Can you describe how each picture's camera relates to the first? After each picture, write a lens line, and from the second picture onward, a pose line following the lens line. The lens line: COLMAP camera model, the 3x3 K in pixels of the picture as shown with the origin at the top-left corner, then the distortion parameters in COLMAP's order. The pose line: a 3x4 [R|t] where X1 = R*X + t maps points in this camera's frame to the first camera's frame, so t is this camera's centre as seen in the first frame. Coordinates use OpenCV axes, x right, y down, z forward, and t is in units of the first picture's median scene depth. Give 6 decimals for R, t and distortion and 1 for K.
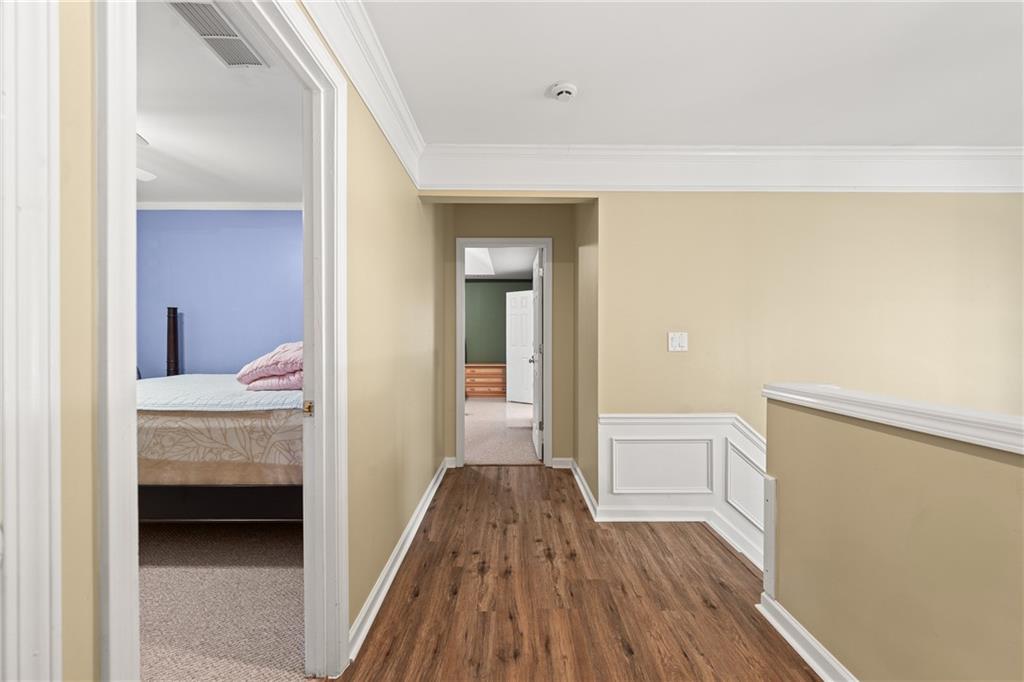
lens RADIAL K [[419.5, 0, 516.5], [0, 419.5, 341.3], [0, 0, 1]] dist [0.004677, 0.000480]
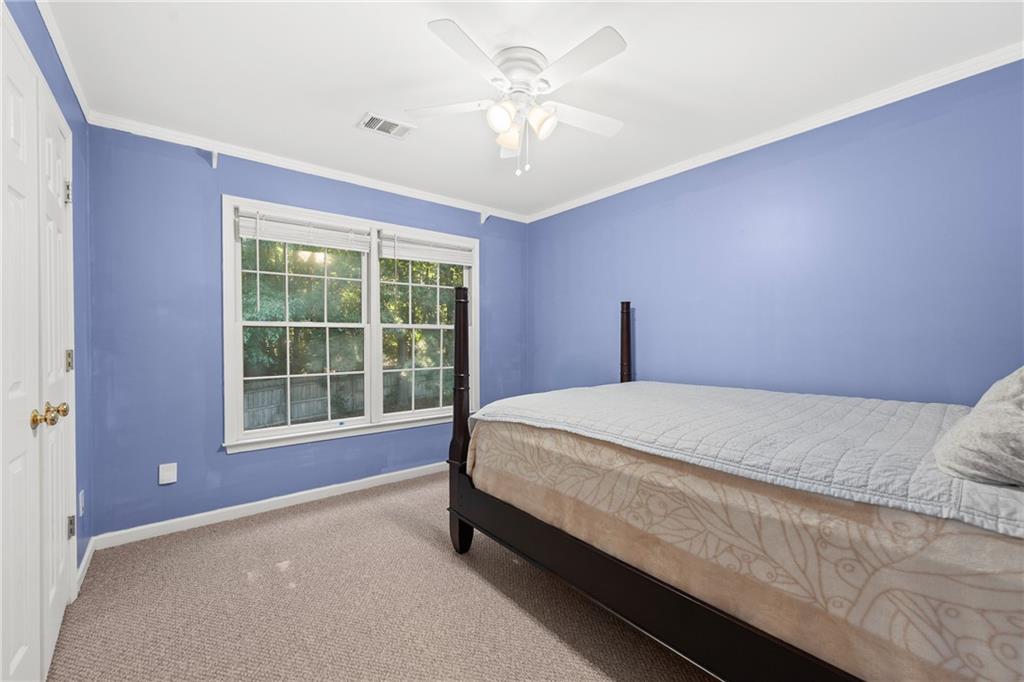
lens RADIAL K [[419.5, 0, 516.3], [0, 419.5, 345.4], [0, 0, 1]] dist [0.004677, 0.000480]
pose [[0.644998, 0.013233, -0.764069, -0.497925], [-0.006083, 0.999907, 0.012182, -0.001068], [0.764160, -0.003209, 0.645019, 0.453556]]
